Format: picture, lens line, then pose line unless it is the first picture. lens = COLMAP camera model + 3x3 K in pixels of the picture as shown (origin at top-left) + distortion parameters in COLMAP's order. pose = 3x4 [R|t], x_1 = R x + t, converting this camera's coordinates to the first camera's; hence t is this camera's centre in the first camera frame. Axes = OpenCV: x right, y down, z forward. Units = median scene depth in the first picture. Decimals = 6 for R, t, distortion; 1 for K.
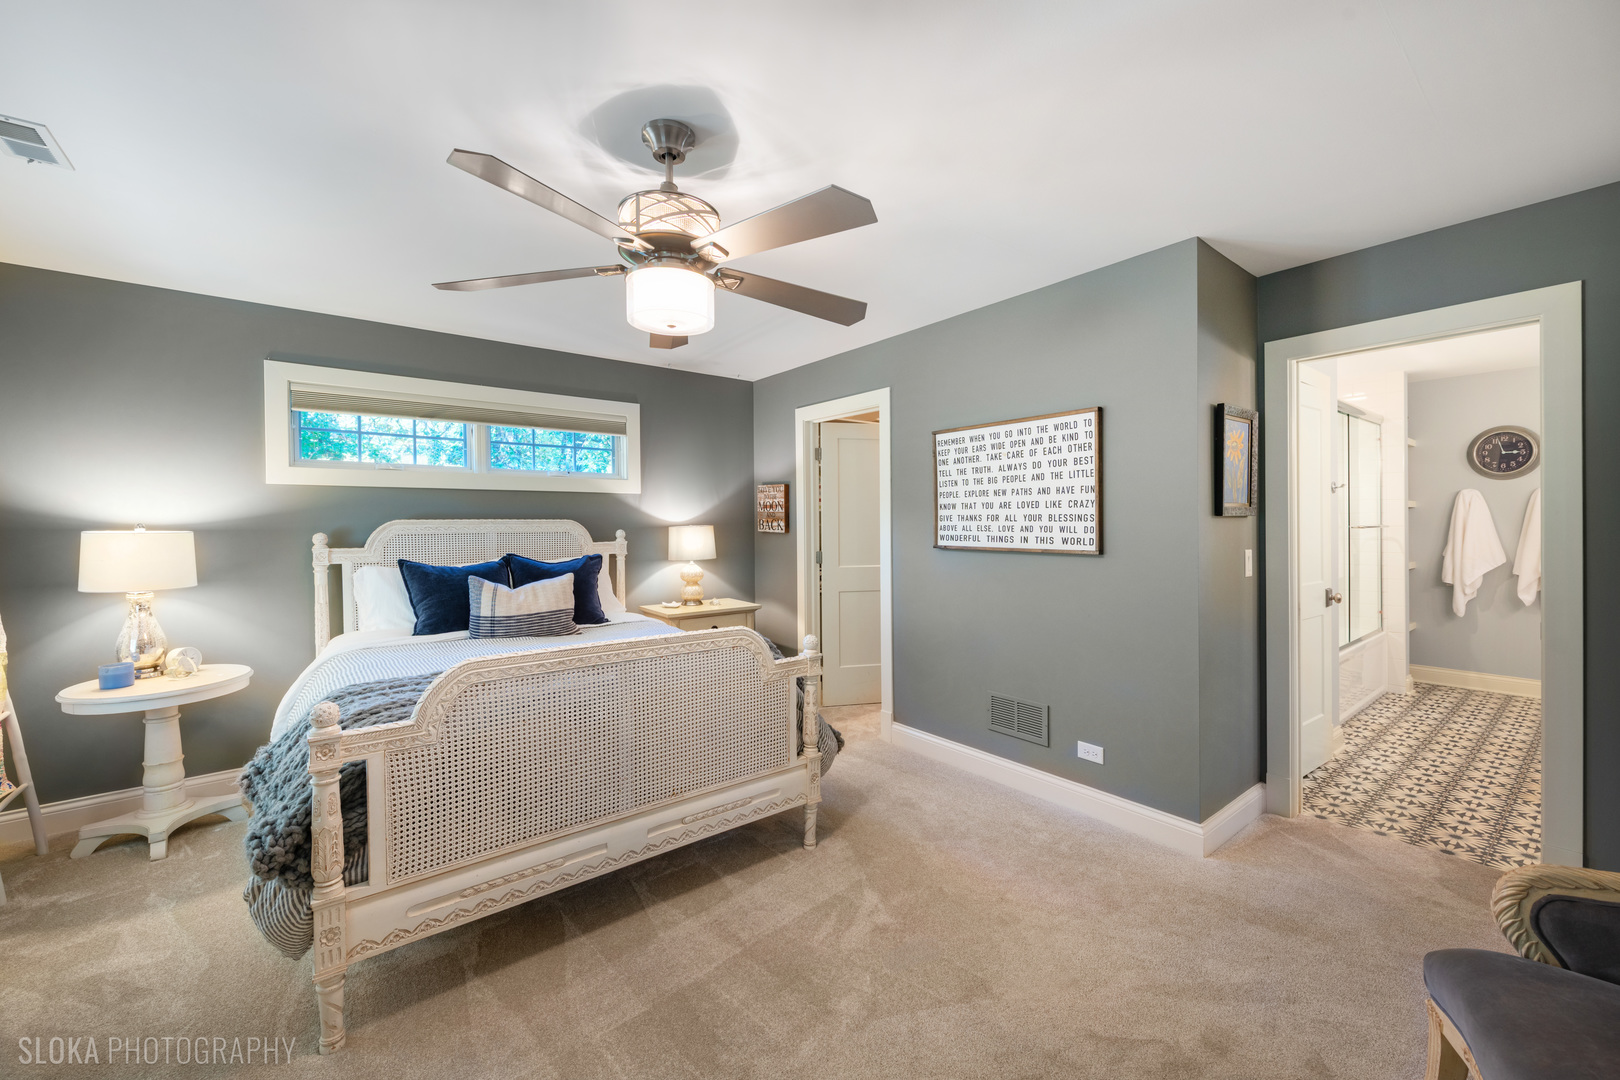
lens RADIAL K [[639.2, 0, 827.3], [0, 639.2, 530.9], [0, 0, 1]] dist [0.002805, -0.000346]
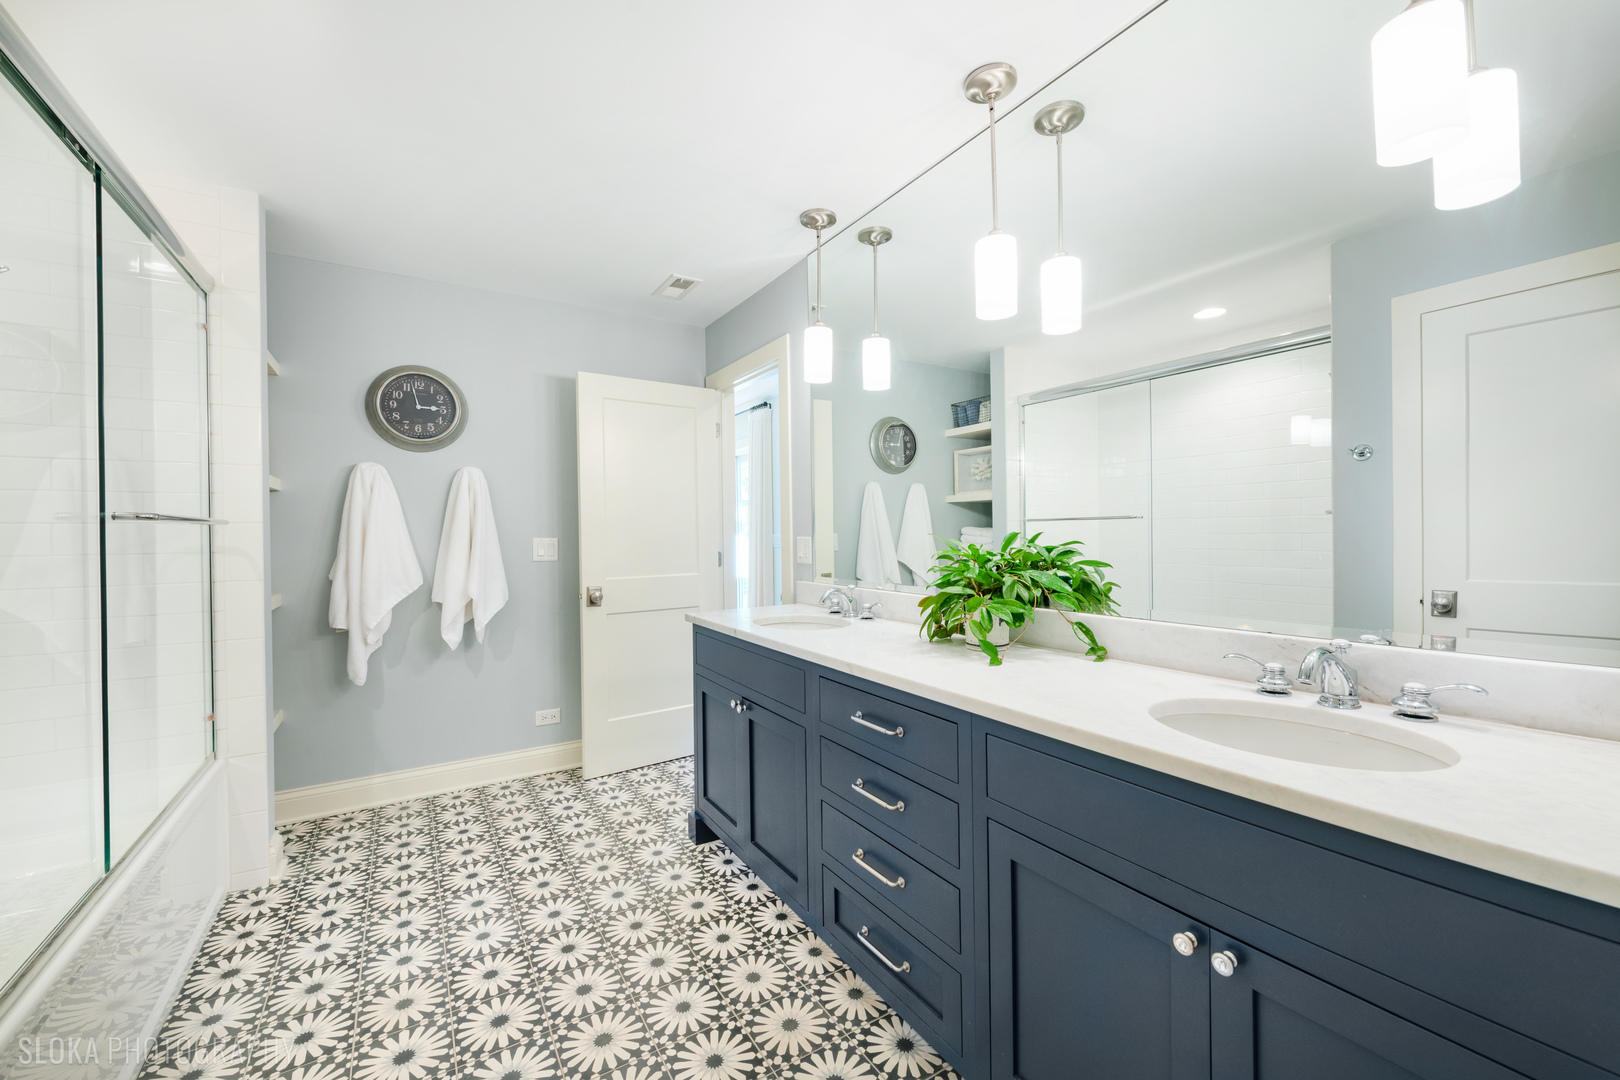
lens RADIAL K [[639.2, 0, 823.2], [0, 639.2, 532.6], [0, 0, 1]] dist [0.002805, -0.000346]
pose [[0.106185, 0.005926, 0.994329, 0.475111], [0.019312, 0.999781, -0.008021, 0.011048], [-0.994159, 0.020054, 0.106048, 0.539175]]
